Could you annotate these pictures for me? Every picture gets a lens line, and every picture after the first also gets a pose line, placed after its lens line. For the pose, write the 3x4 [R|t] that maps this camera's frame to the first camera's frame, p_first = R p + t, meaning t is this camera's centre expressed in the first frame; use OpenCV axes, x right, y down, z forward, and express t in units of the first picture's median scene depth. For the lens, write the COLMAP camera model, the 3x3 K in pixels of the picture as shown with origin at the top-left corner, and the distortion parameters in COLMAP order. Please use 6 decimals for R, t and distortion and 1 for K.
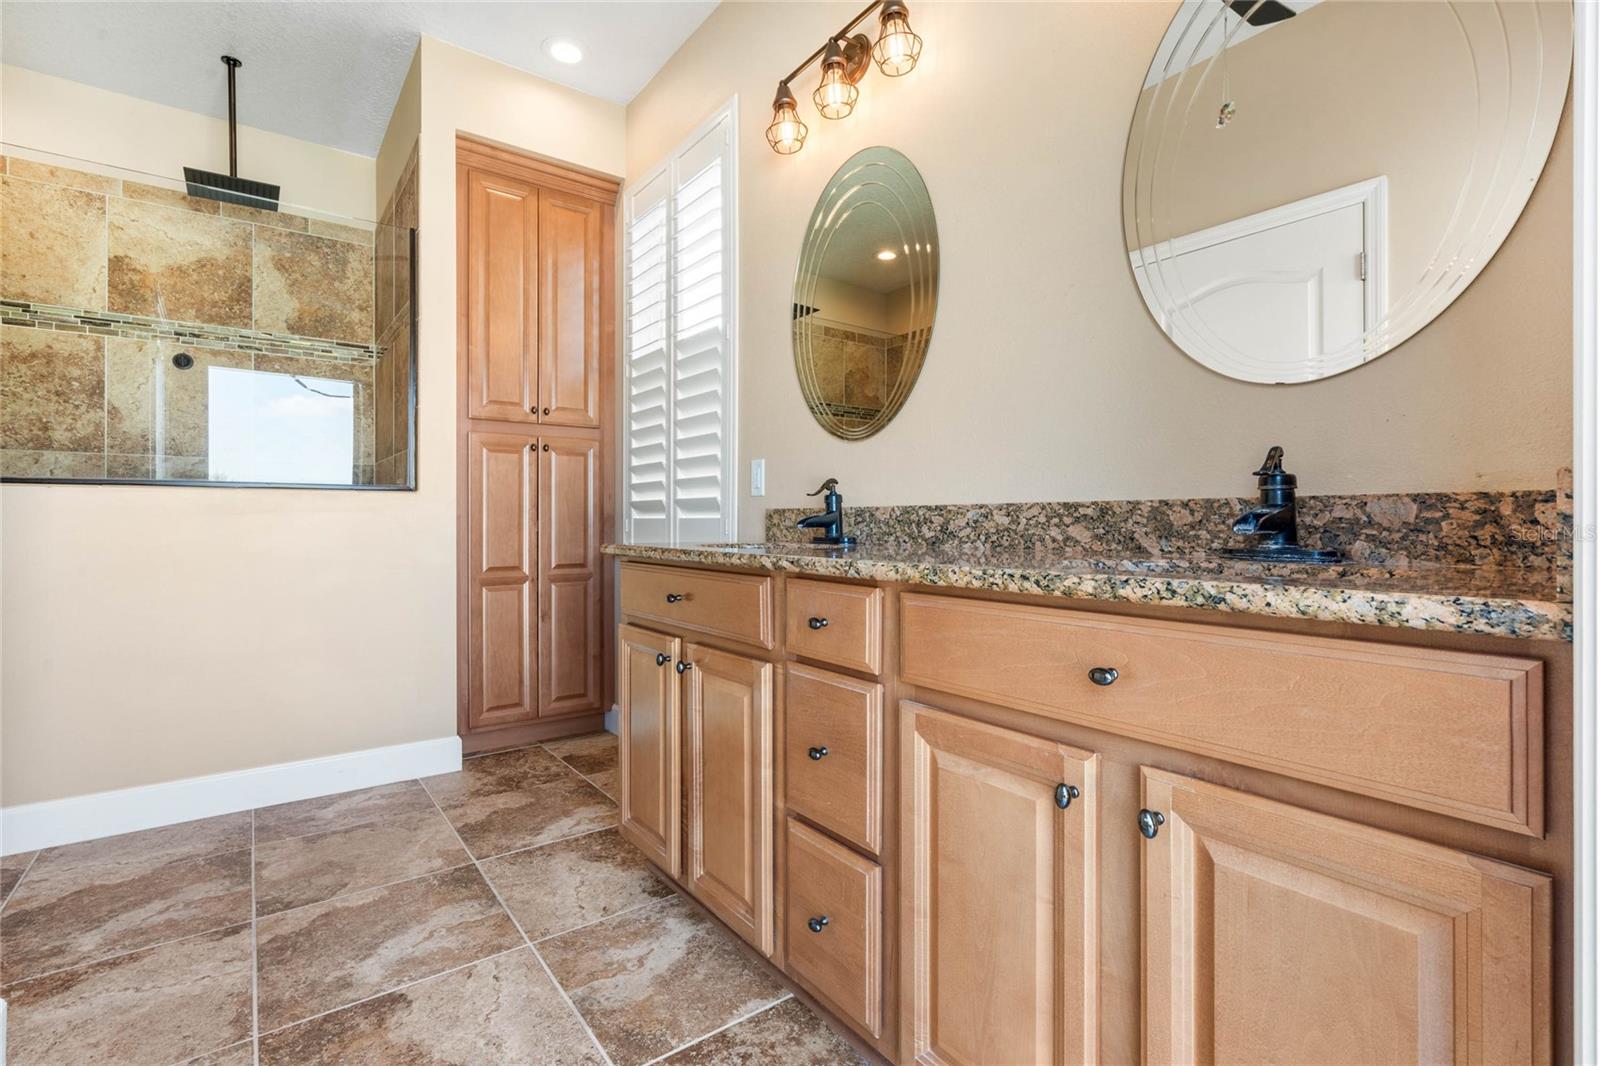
lens RADIAL K [[746.9, 0, 803.4], [0, 746.9, 539.5], [0, 0, 1]] dist [0.000564, -0.000124]
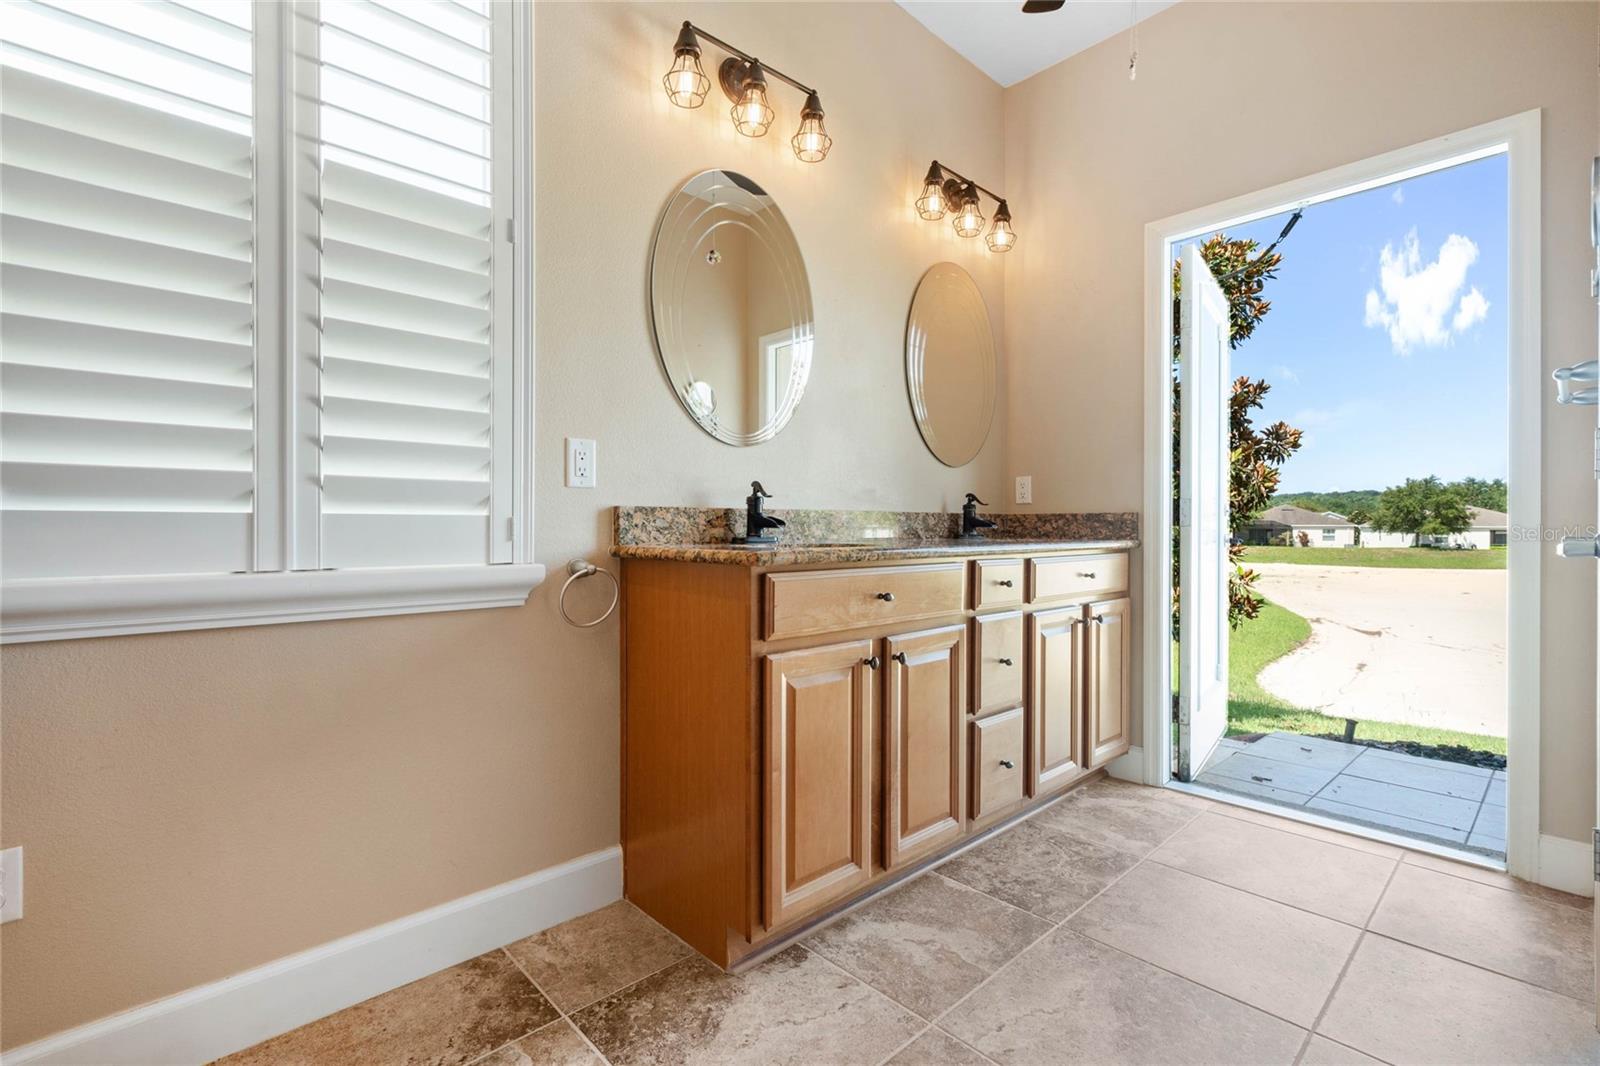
lens RADIAL K [[728.6, 0, 811.5], [0, 728.6, 528.7], [0, 0, 1]] dist [0.000023, 0.000356]
pose [[-0.125980, -0.023715, 0.991749, -1.129822], [0.006642, 0.999672, 0.024748, -0.046024], [-0.992010, 0.009705, -0.125782, 1.201422]]
